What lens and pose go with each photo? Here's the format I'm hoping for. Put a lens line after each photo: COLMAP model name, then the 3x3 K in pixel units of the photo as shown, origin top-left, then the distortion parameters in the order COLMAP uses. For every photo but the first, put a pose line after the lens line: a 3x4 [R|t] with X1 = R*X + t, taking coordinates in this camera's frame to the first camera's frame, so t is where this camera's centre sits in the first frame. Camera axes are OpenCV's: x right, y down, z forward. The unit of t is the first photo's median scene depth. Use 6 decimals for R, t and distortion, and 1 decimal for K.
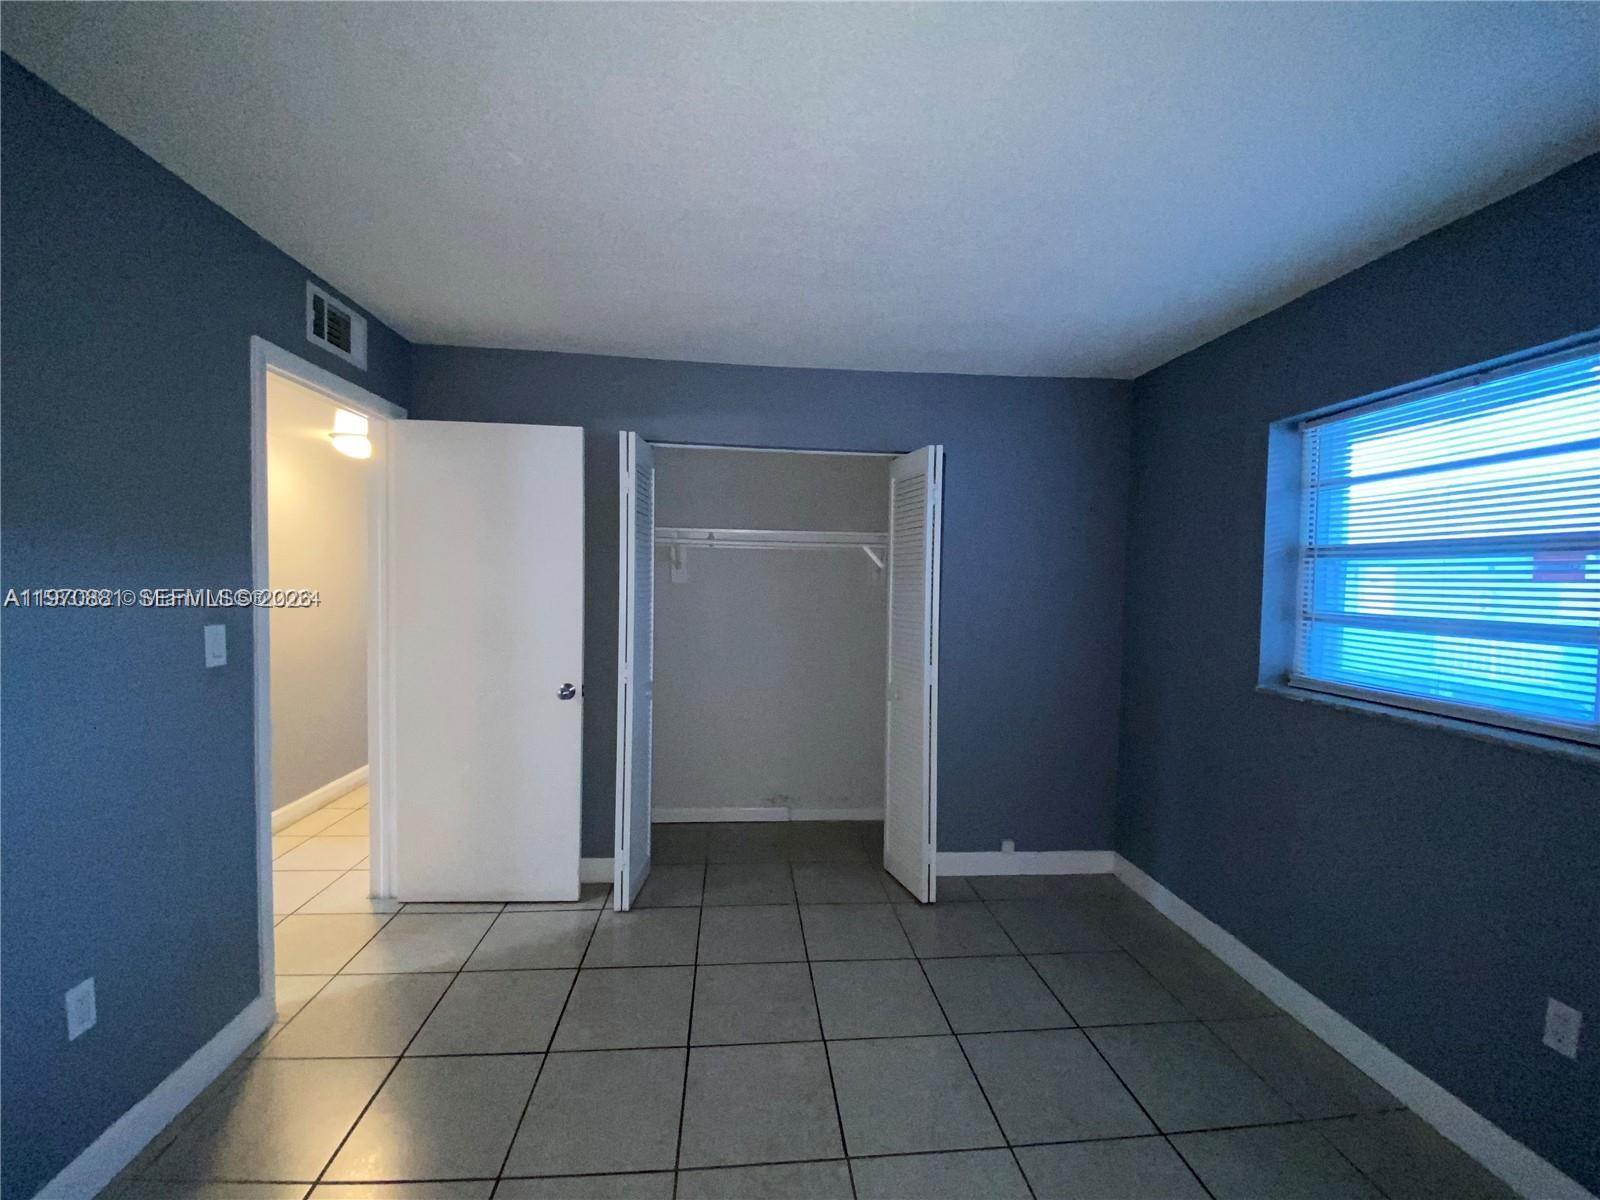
lens RADIAL K [[657.0, 0, 801.5], [0, 657.0, 594.9], [0, 0, 1]] dist [-0.013239, -0.000169]
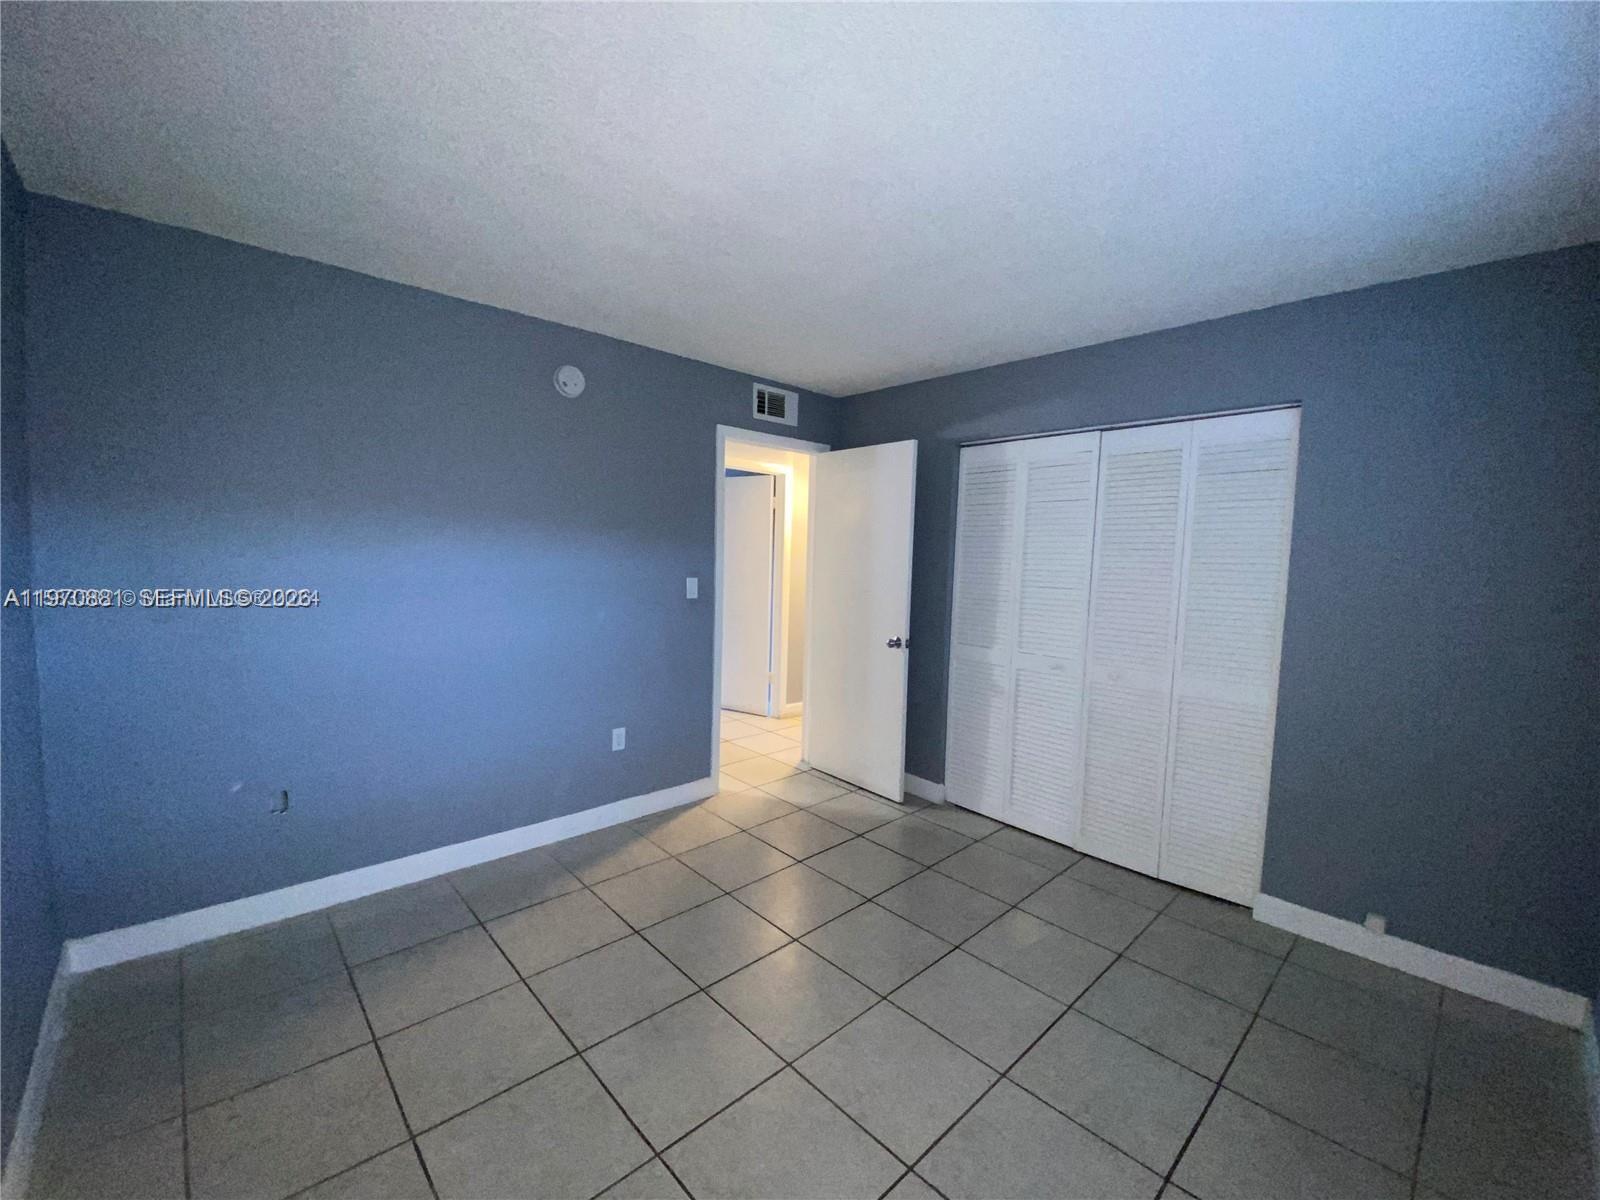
lens RADIAL K [[657.0, 0, 806.3], [0, 657.0, 602.6], [0, 0, 1]] dist [-0.013239, -0.000169]
pose [[0.605624, 0.055780, -0.793793, 0.603952], [-0.038431, 0.998426, 0.040839, 0.018825], [0.794822, 0.005773, 0.606815, 0.046215]]
